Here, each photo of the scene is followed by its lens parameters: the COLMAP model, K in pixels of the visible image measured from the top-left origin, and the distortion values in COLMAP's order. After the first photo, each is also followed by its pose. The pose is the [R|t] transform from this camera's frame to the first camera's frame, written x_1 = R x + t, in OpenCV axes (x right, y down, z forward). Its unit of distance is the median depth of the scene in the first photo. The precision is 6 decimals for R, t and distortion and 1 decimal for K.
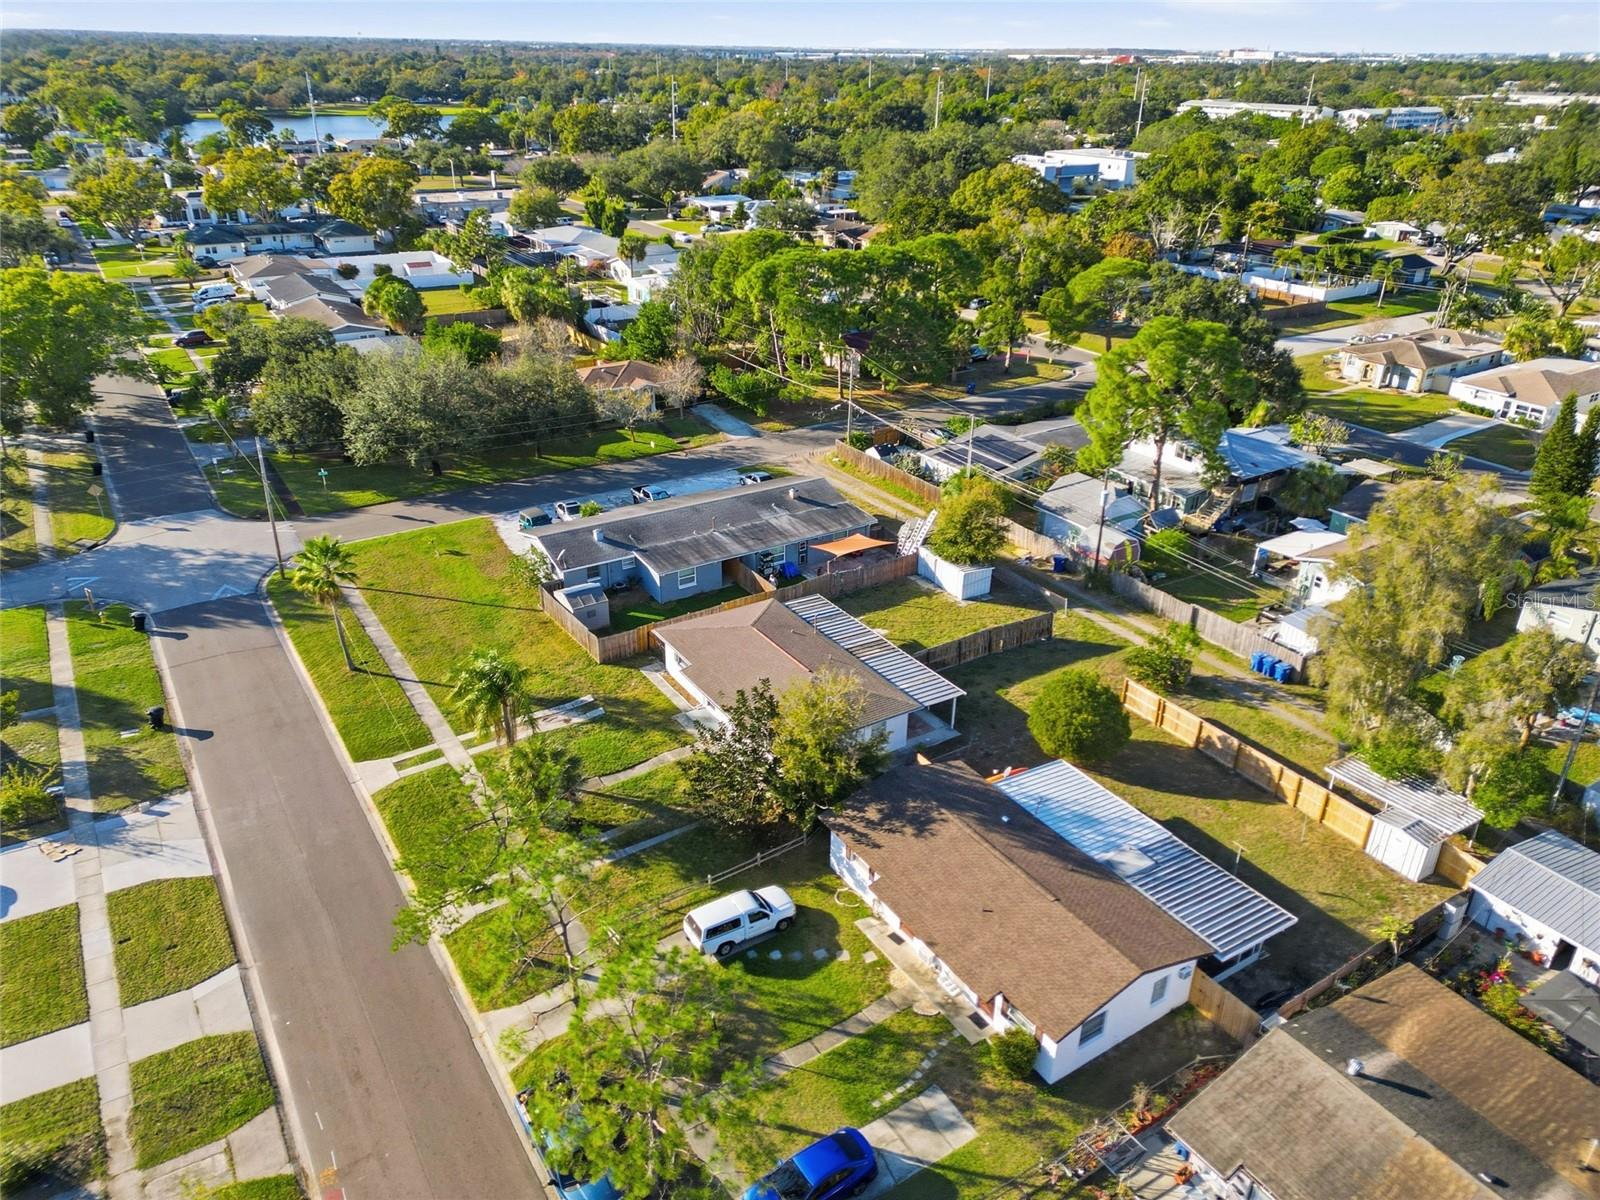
lens RADIAL K [[1093.4, 0, 800.0], [0, 1093.4, 600.0], [0, 0, 1]] dist [0.085324, -0.076228]
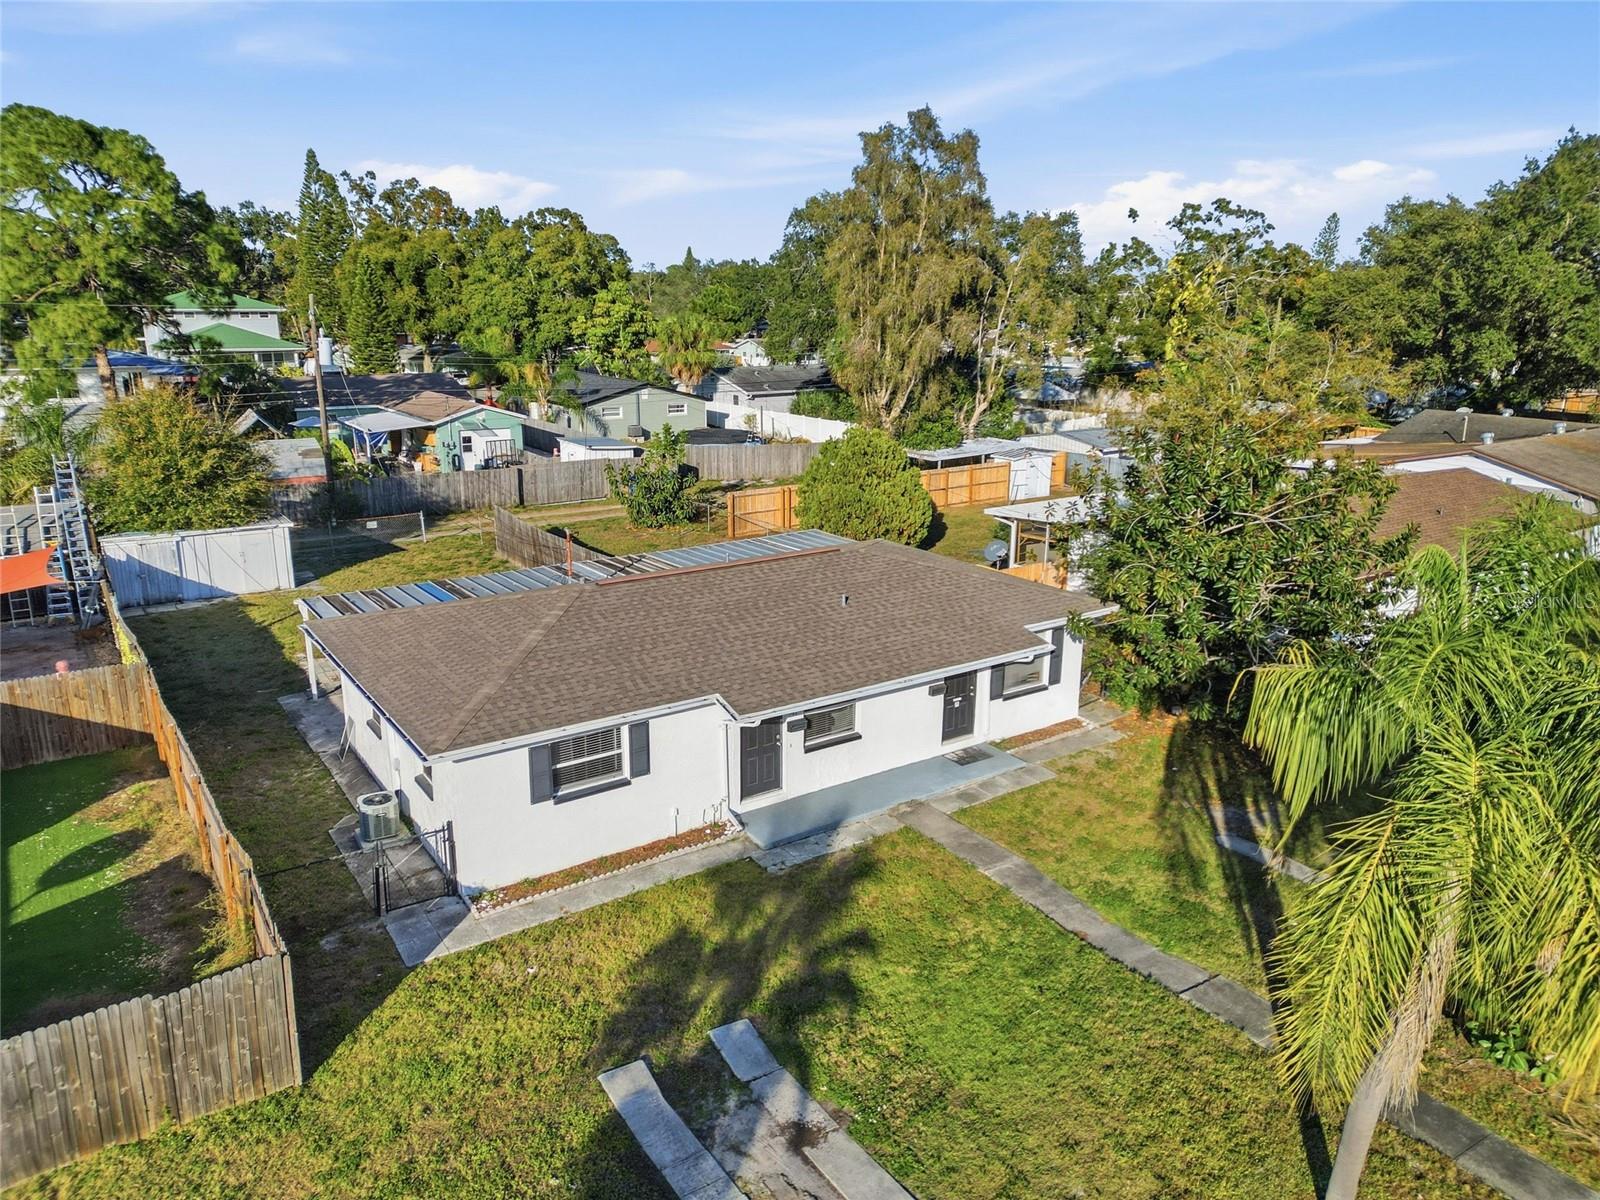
lens RADIAL K [[1093.4, 0, 800.0], [0, 1093.4, 600.0], [0, 0, 1]] dist [0.085324, -0.076228]
pose [[-0.022377, -0.288172, 0.957317, -0.308180], [0.441468, 0.856294, 0.268081, -0.026950], [-0.896998, 0.428624, 0.108058, 0.753349]]
